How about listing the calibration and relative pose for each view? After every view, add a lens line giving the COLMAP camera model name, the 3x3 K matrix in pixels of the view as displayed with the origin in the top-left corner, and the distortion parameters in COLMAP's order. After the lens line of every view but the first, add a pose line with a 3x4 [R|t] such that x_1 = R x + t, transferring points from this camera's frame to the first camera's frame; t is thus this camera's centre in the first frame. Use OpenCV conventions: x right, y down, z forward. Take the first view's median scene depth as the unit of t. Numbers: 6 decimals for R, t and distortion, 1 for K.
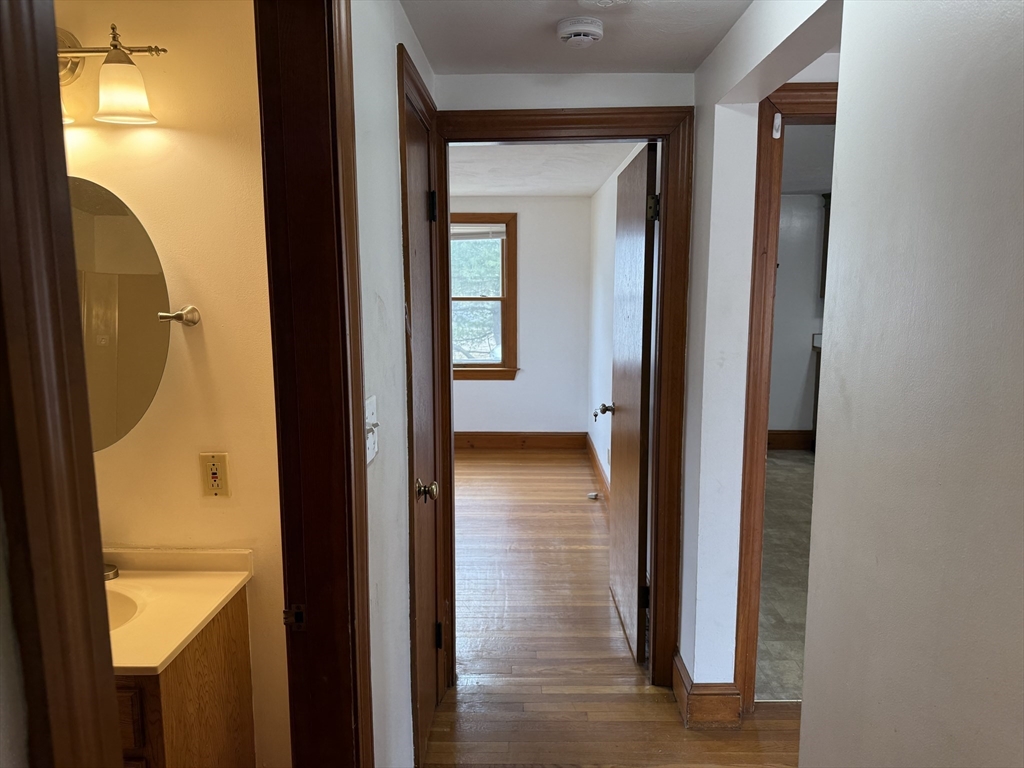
lens RADIAL K [[721.0, 0, 511.0], [0, 721.0, 384.7], [0, 0, 1]] dist [0.074758, -0.092633]
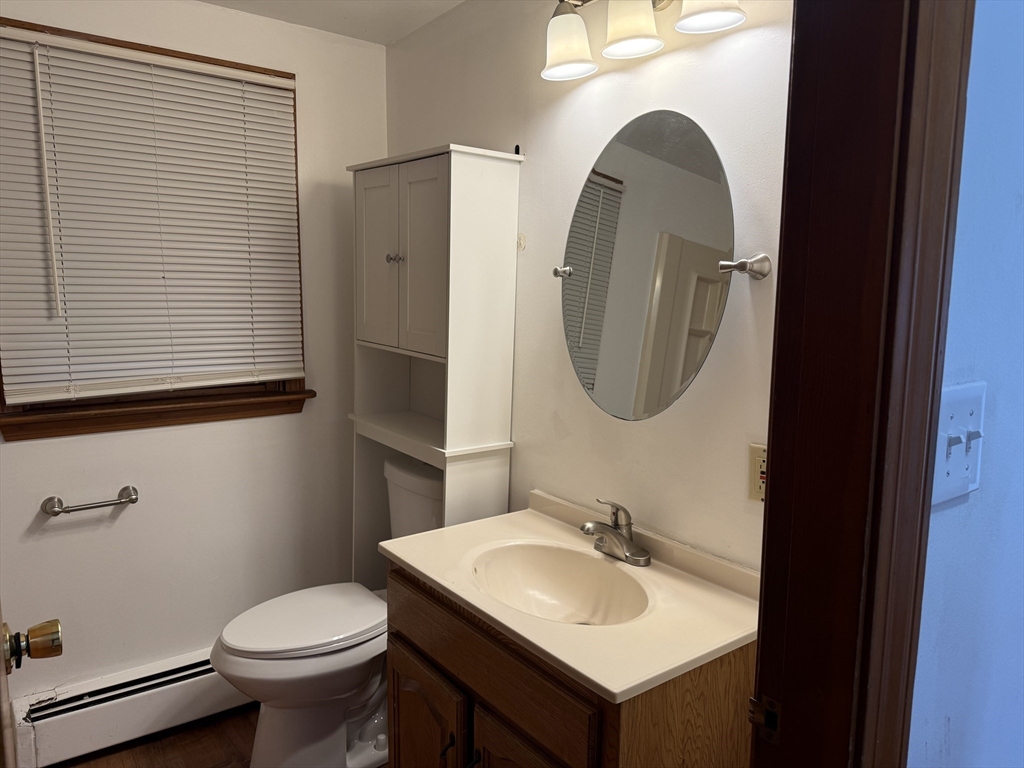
lens RADIAL K [[721.0, 0, 517.4], [0, 721.0, 391.6], [0, 0, 1]] dist [0.074758, -0.092633]
pose [[0.630566, 0.112183, -0.767985, 0.009568], [-0.116693, 0.991954, 0.049086, 0.031359], [0.767313, 0.058666, 0.638584, 0.320944]]
